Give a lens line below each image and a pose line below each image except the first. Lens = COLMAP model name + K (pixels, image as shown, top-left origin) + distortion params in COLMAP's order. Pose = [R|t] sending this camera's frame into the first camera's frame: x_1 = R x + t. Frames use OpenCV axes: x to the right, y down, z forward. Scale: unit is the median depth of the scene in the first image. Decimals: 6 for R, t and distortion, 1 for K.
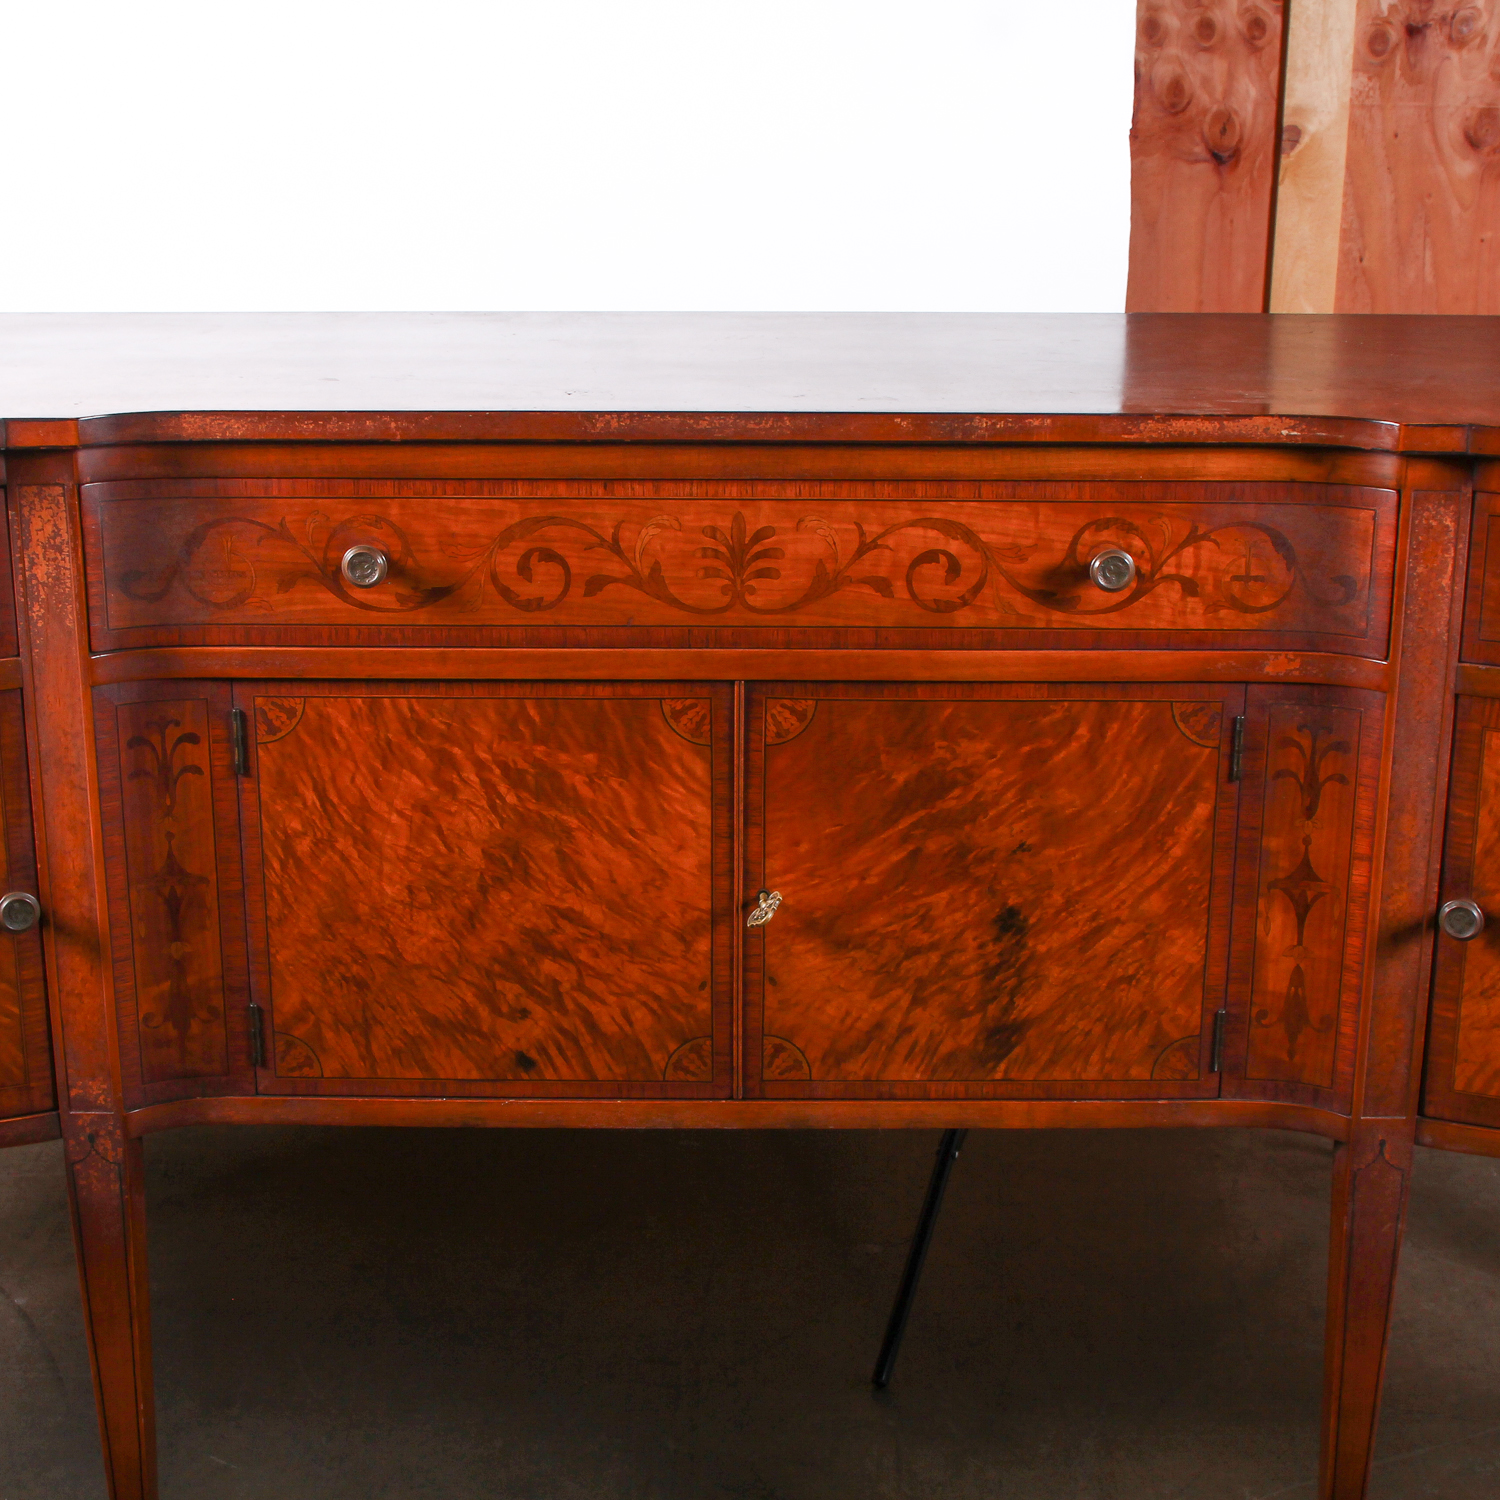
lens RADIAL K [[2532.0, 0, 747.1], [0, 2532.0, 738.2], [0, 0, 1]] dist [-0.085536, 0.000000]
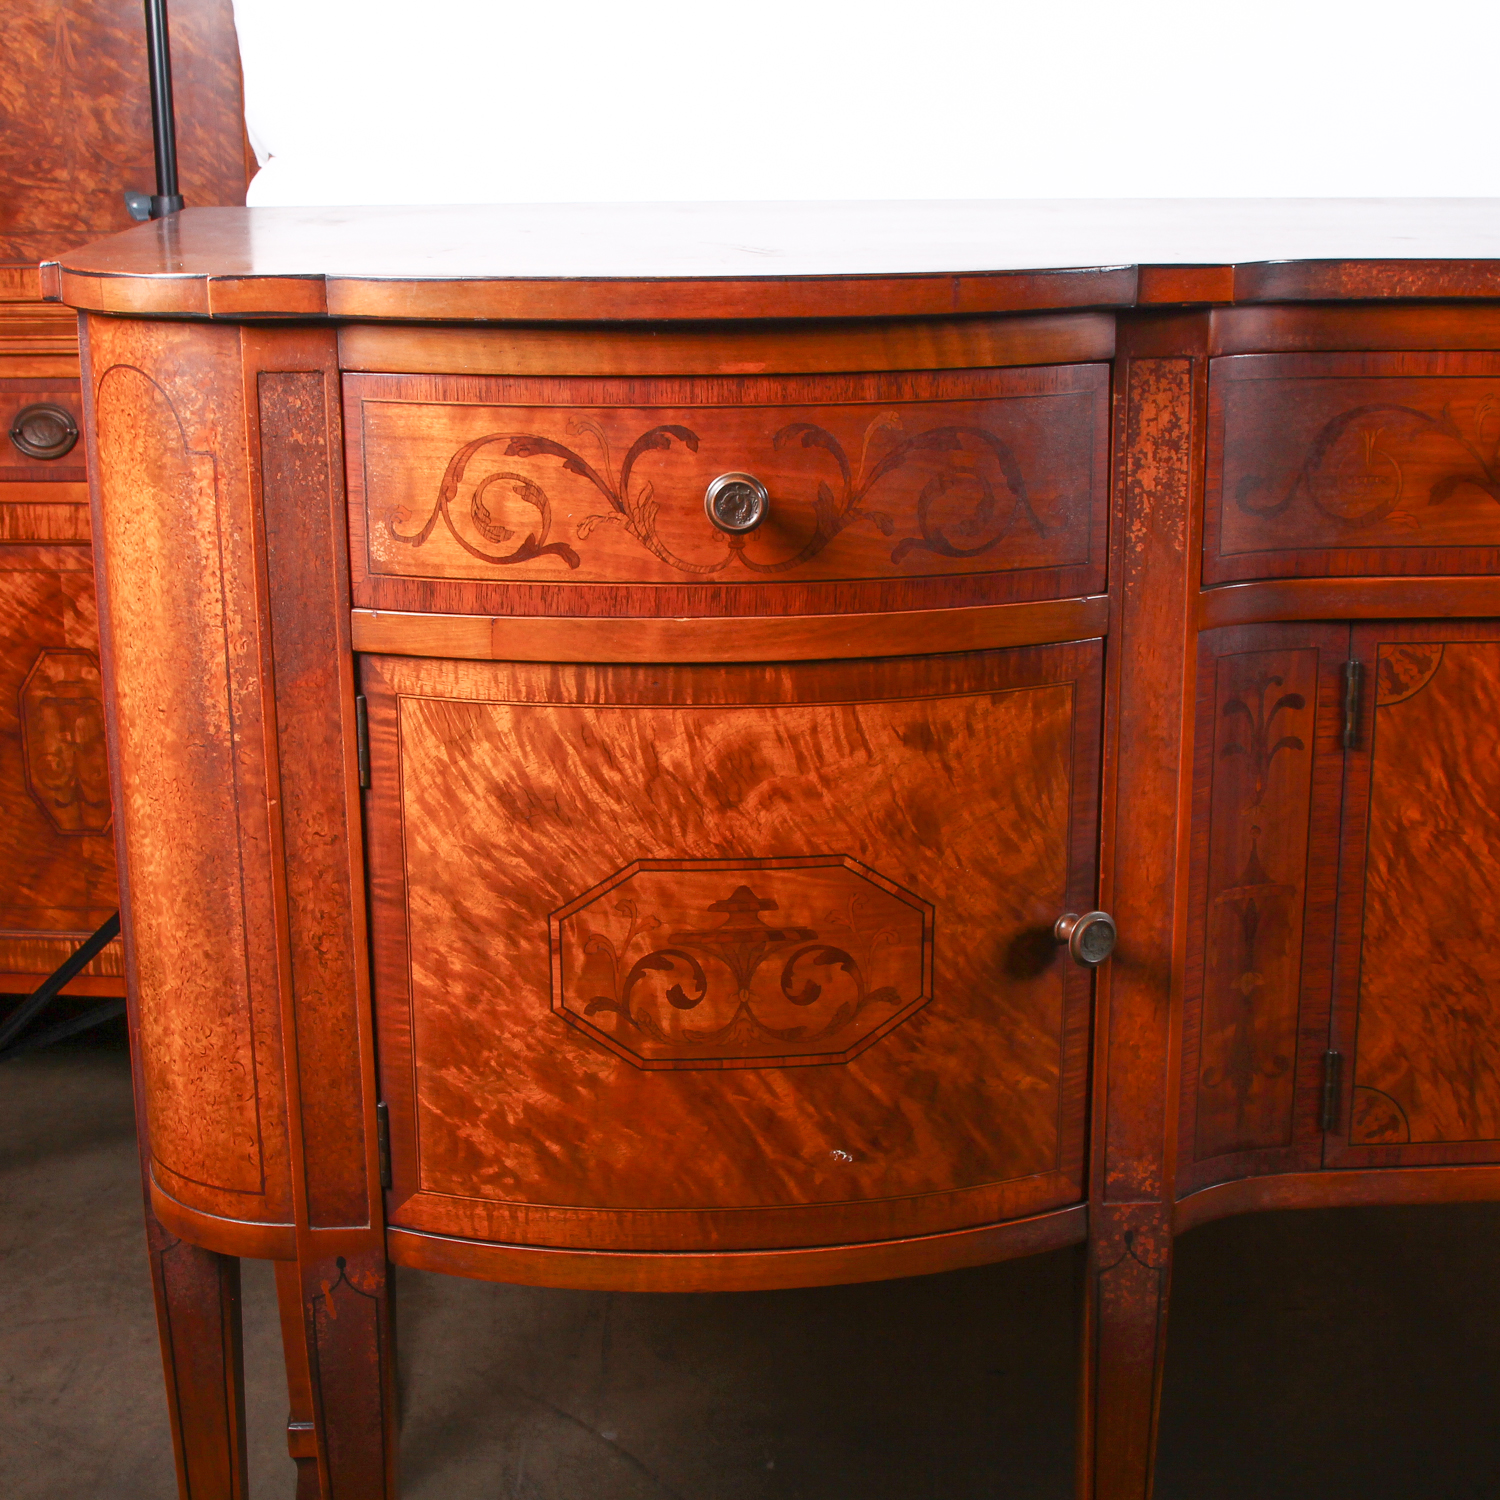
lens RADIAL K [[2532.0, 0, 746.5], [0, 2532.0, 745.2], [0, 0, 1]] dist [-0.085536, 0.000000]
pose [[0.997861, -0.025625, 0.060148, -0.437108], [0.026772, 0.999474, -0.018329, 0.023094], [-0.059646, 0.019900, 0.998021, 0.258580]]
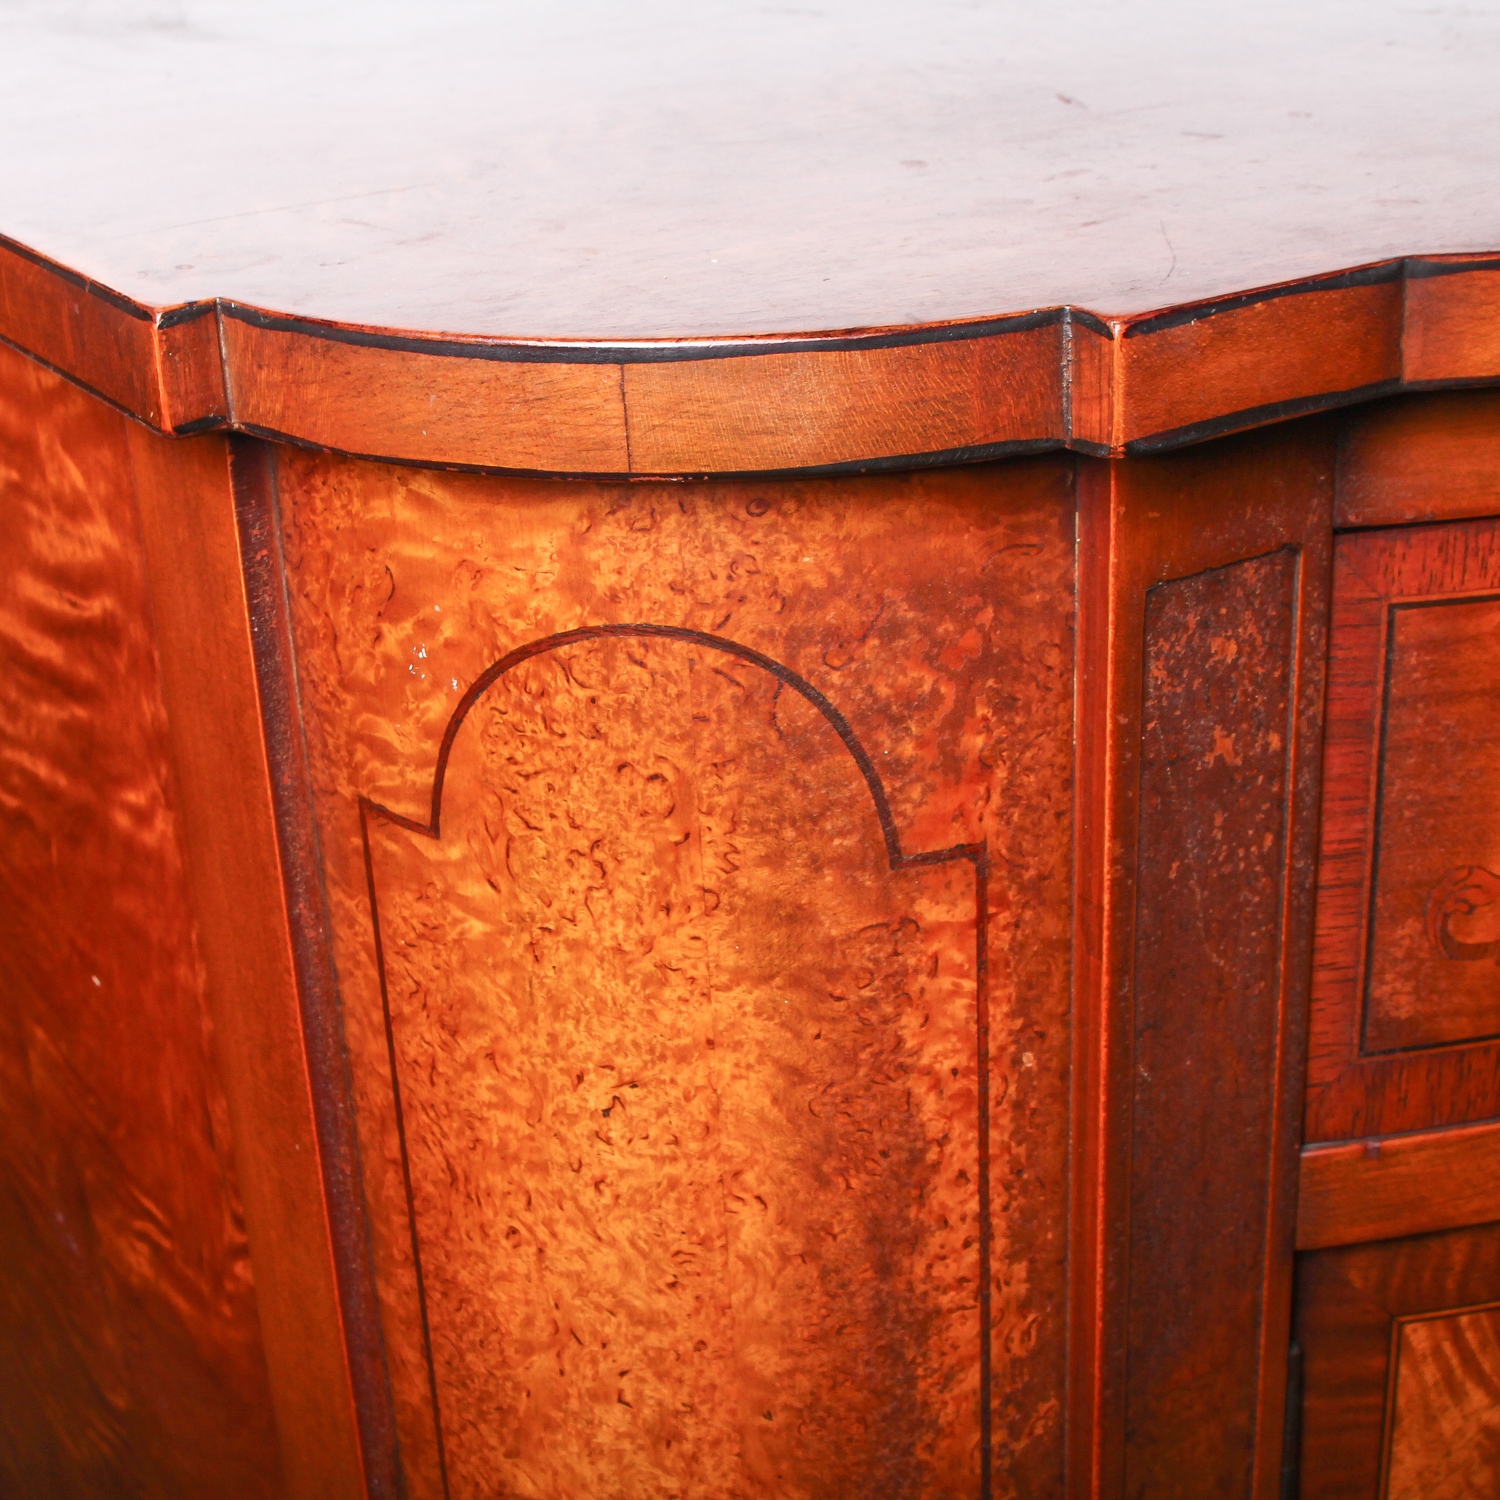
lens RADIAL K [[2532.0, 0, 757.6], [0, 2532.0, 742.4], [0, 0, 1]] dist [-0.085536, 0.000000]
pose [[0.829399, -0.259713, 0.494617, -0.671669], [0.200944, 0.964802, 0.169645, -0.129721], [-0.521266, -0.041314, 0.852393, 0.796604]]
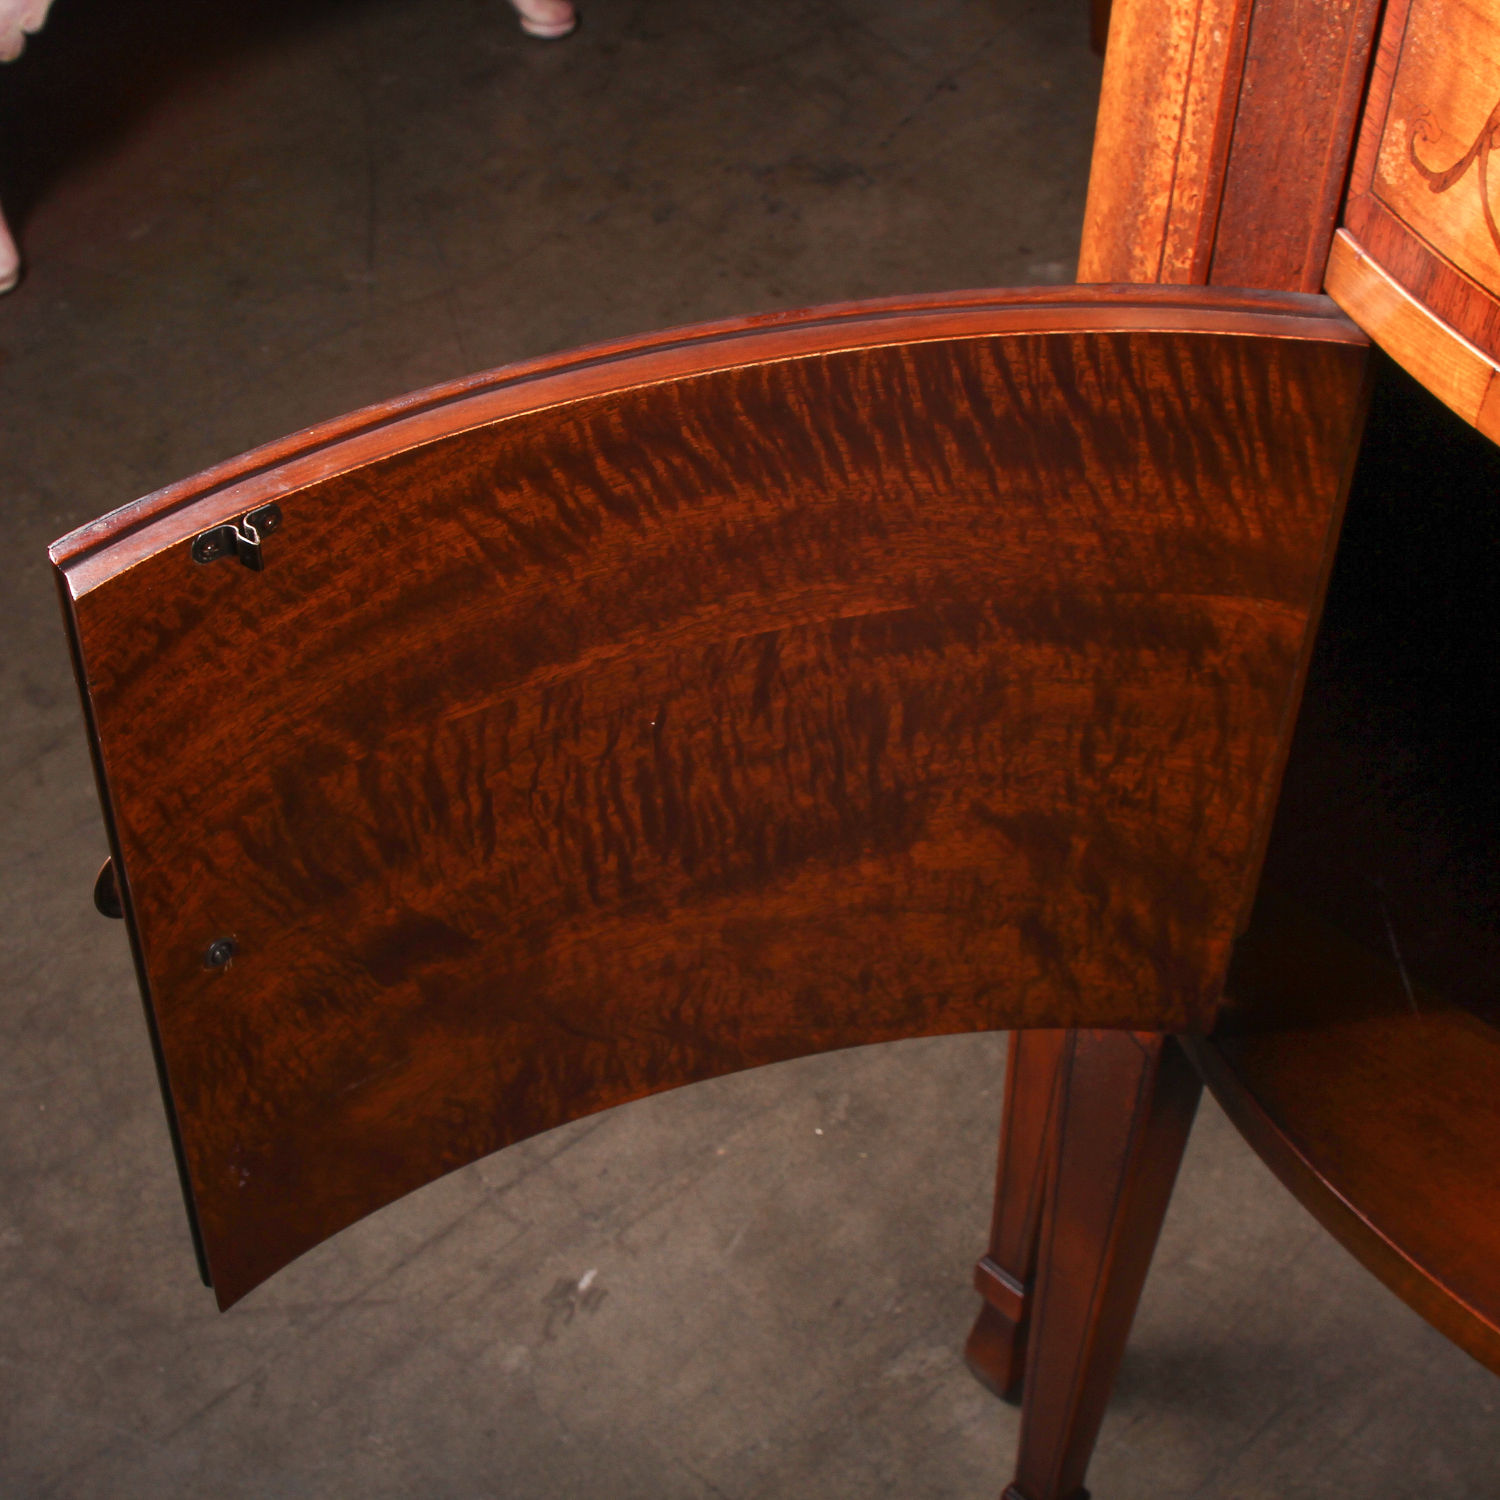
lens RADIAL K [[2532.0, 0, 754.5], [0, 2532.0, 759.9], [0, 0, 1]] dist [-0.085536, 0.000000]
pose [[0.722322, 0.491198, -0.486802, -0.326312], [-0.222024, 0.831372, 0.509437, -0.151756], [0.654948, -0.259895, 0.709576, 0.600880]]
